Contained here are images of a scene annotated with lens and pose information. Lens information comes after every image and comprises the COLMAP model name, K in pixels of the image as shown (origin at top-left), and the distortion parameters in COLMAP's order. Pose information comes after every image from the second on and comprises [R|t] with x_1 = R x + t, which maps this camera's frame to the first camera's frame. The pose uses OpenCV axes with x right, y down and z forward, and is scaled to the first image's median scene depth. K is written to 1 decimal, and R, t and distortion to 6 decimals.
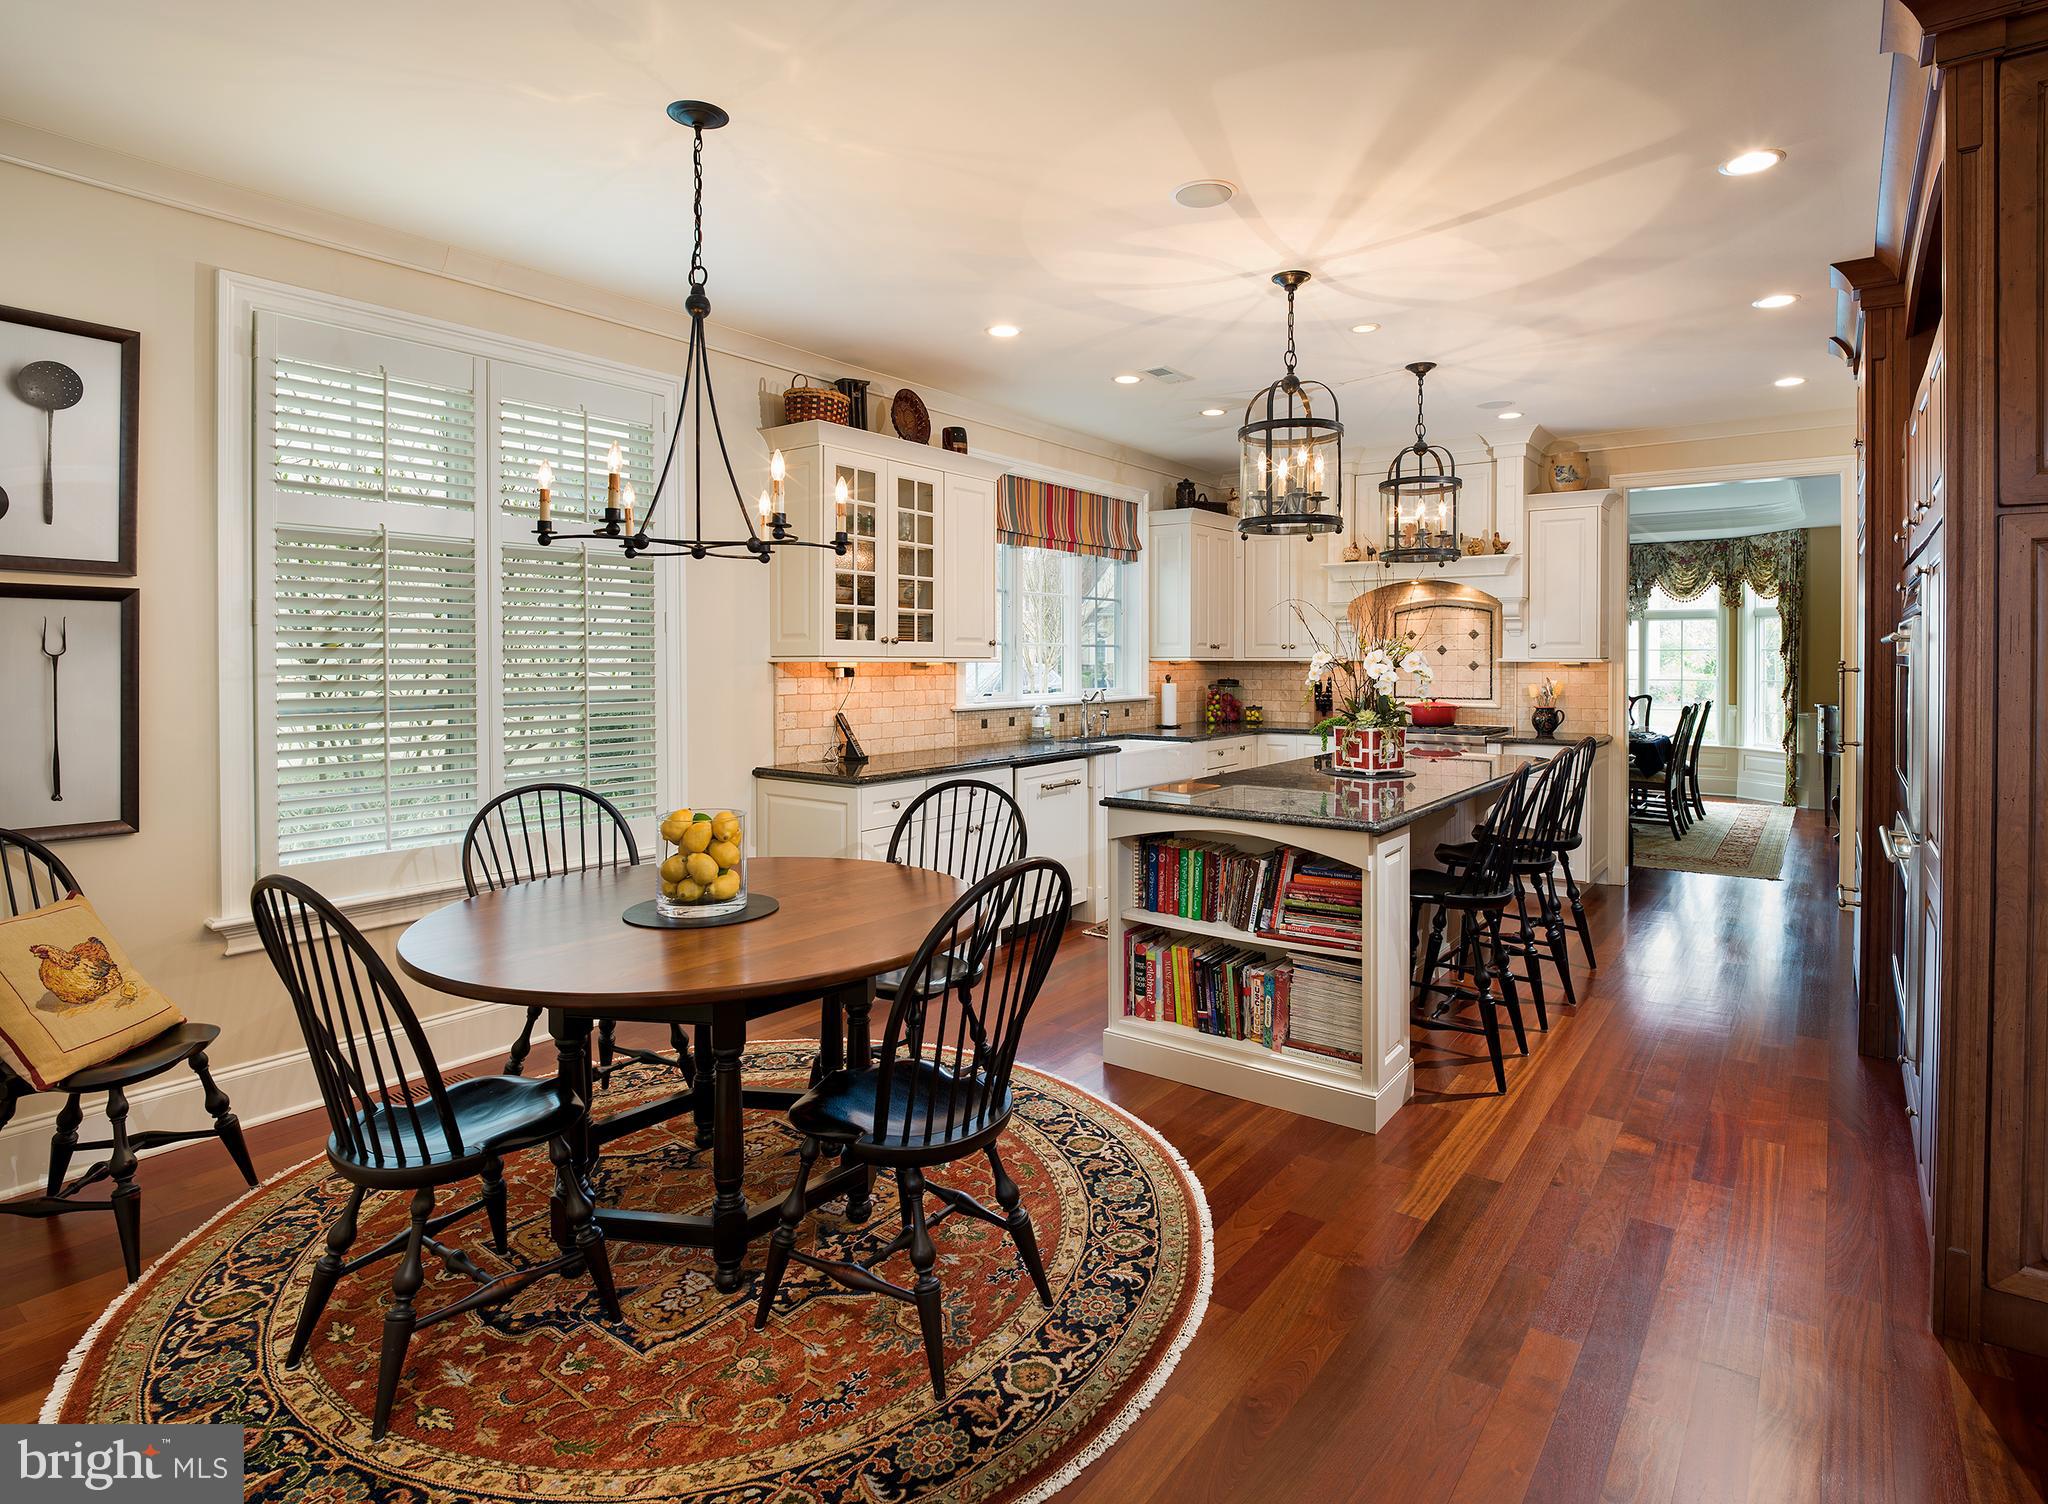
lens RADIAL K [[1027.5, 0, 1108.9], [0, 1027.5, 683.3], [0, 0, 1]] dist [-0.018518, -0.002292]
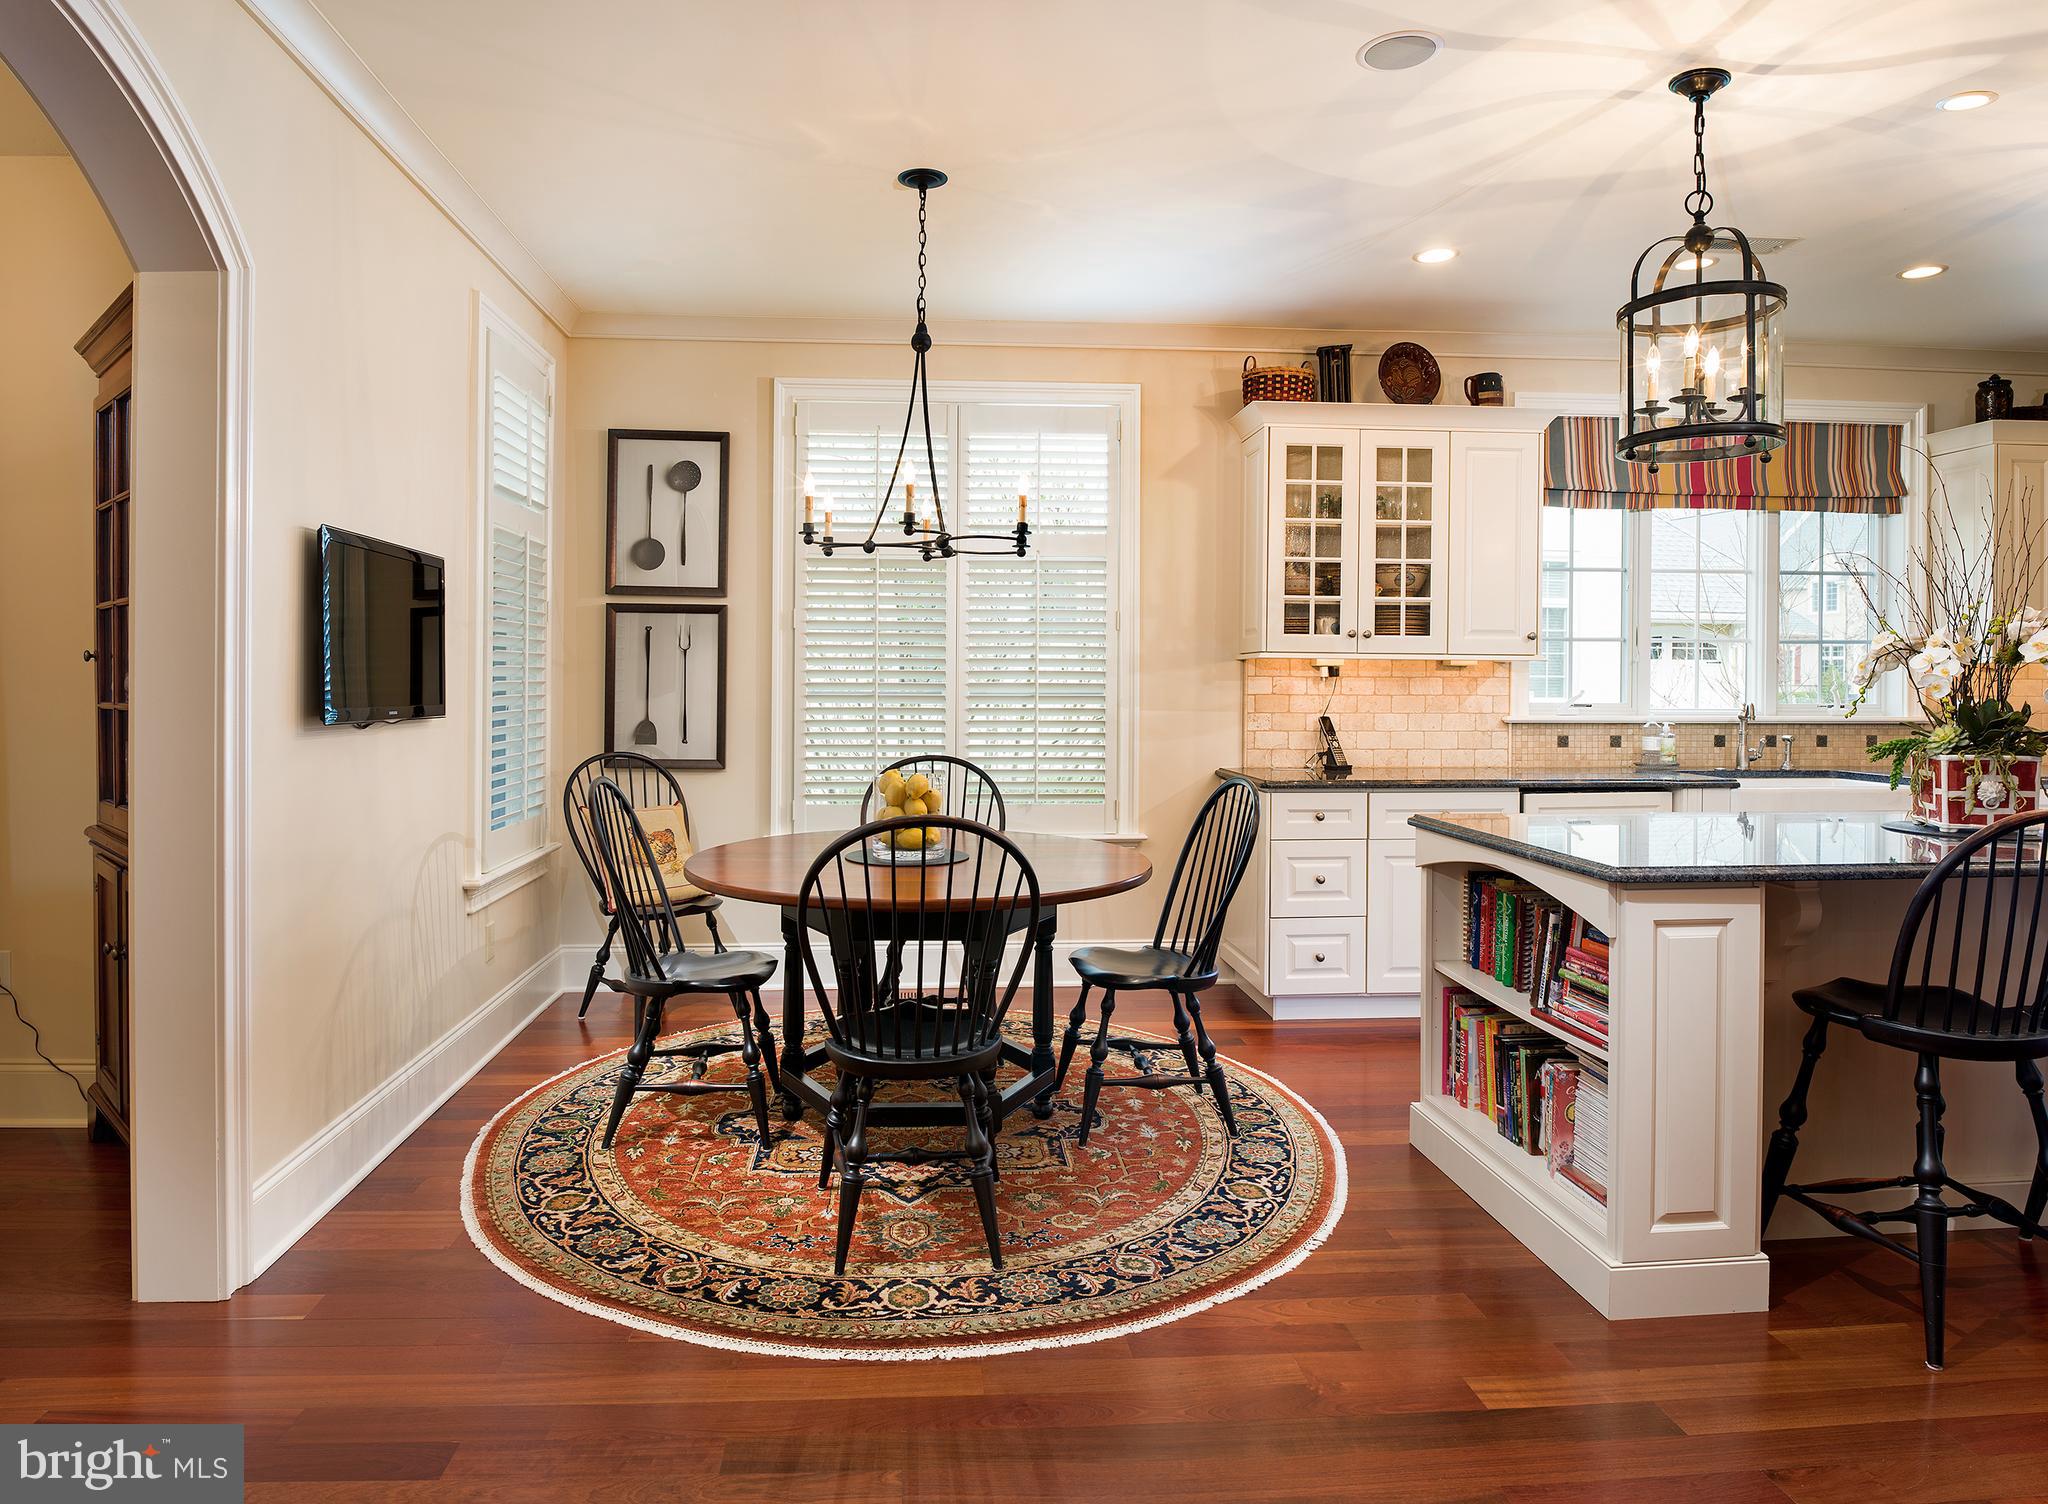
lens RADIAL K [[1228.1, 0, 1022.9], [0, 1228.1, 696.2], [0, 0, 1]] dist [0.000700, -0.029048]
pose [[0.636101, 0.011435, -0.771521, 0.546522], [-0.022747, 0.999734, -0.003937, 0.028876], [0.771271, 0.020054, 0.636191, 0.143640]]
